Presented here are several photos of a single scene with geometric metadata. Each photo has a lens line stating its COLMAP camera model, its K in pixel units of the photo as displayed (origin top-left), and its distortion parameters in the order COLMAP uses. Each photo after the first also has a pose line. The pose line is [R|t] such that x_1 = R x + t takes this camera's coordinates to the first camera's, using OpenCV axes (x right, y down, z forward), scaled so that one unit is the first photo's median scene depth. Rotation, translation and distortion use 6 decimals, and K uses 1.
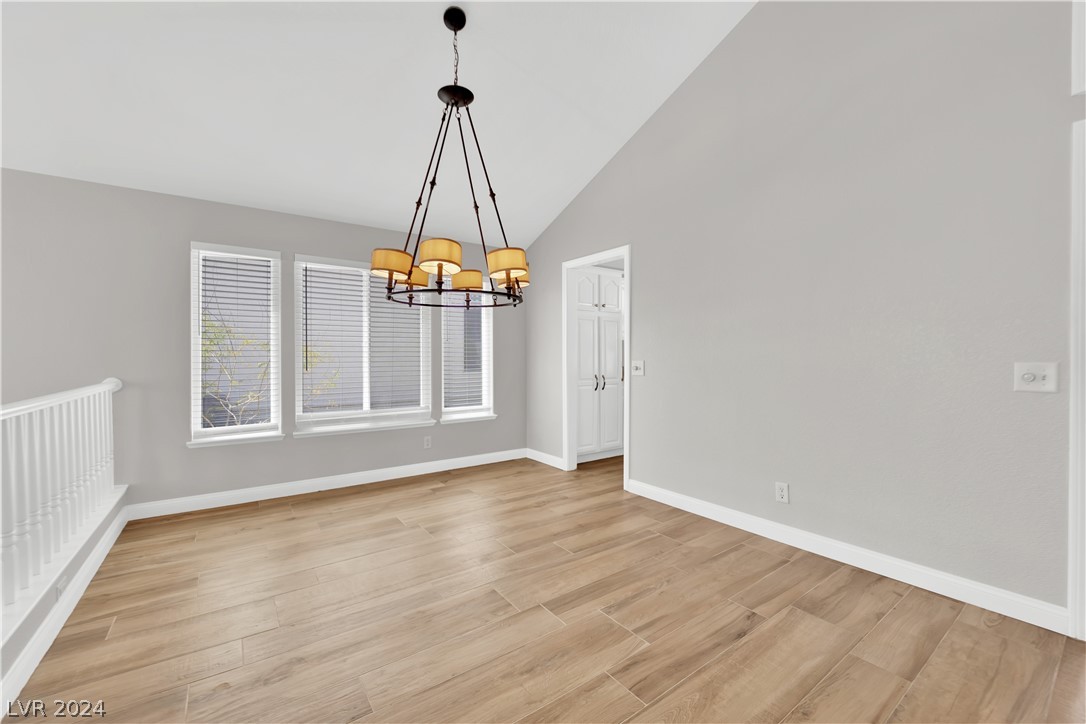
lens RADIAL K [[435.8, 0, 542.3], [0, 435.8, 358.1], [0, 0, 1]] dist [-0.007659, -0.005526]
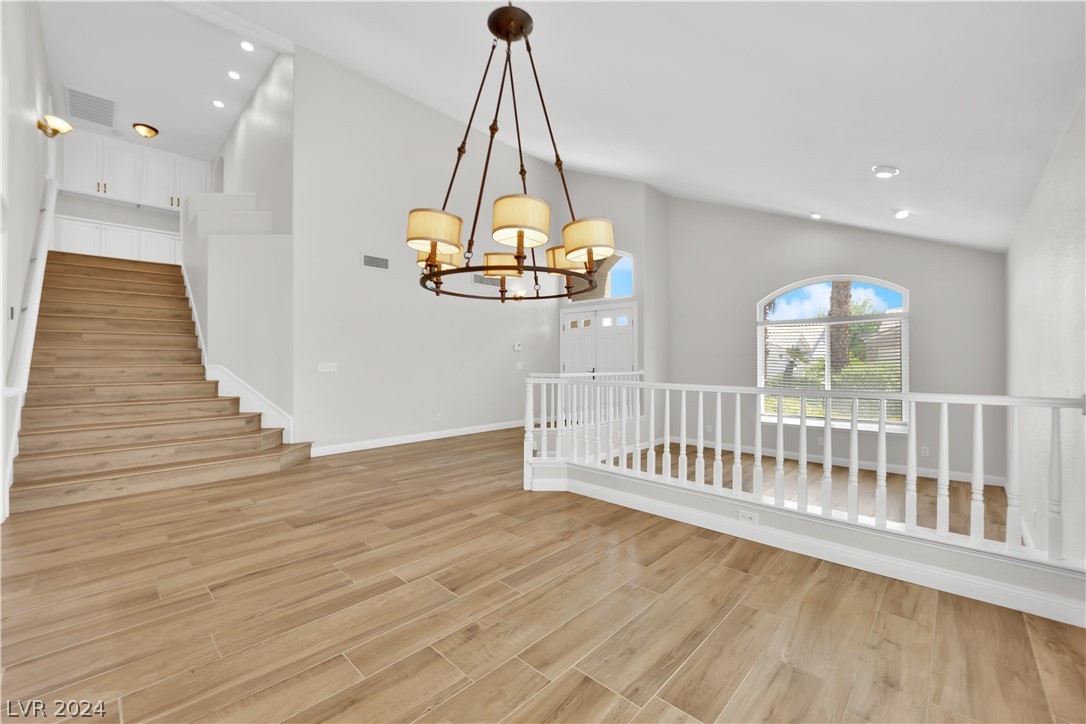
lens RADIAL K [[435.8, 0, 542.3], [0, 435.8, 358.1], [0, 0, 1]] dist [-0.007659, -0.005526]
pose [[-0.982483, -0.000357, -0.186353, -0.116982], [-0.000014, 0.999998, -0.001844, -0.006093], [0.186353, -0.001809, -0.982481, 1.863766]]
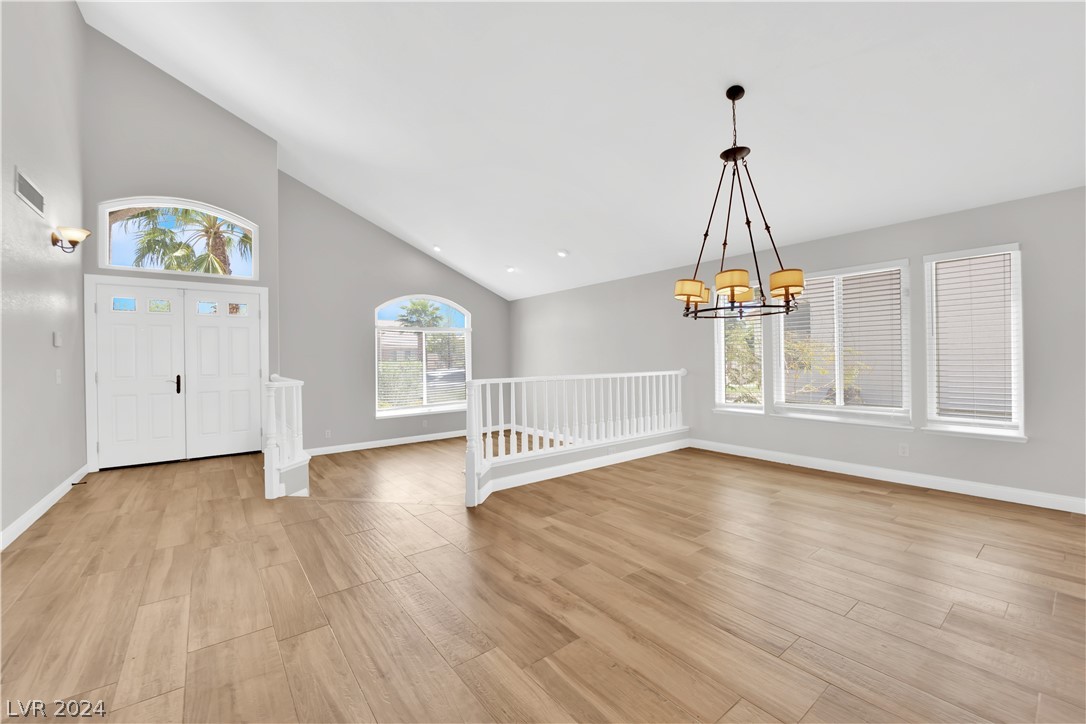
lens RADIAL K [[435.8, 0, 542.3], [0, 435.8, 358.1], [0, 0, 1]] dist [-0.007659, -0.005526]
pose [[0.033214, 0.001378, -0.999447, 1.120148], [0.009884, 0.999950, 0.001708, -0.010263], [0.999399, -0.009935, 0.033198, 0.403303]]
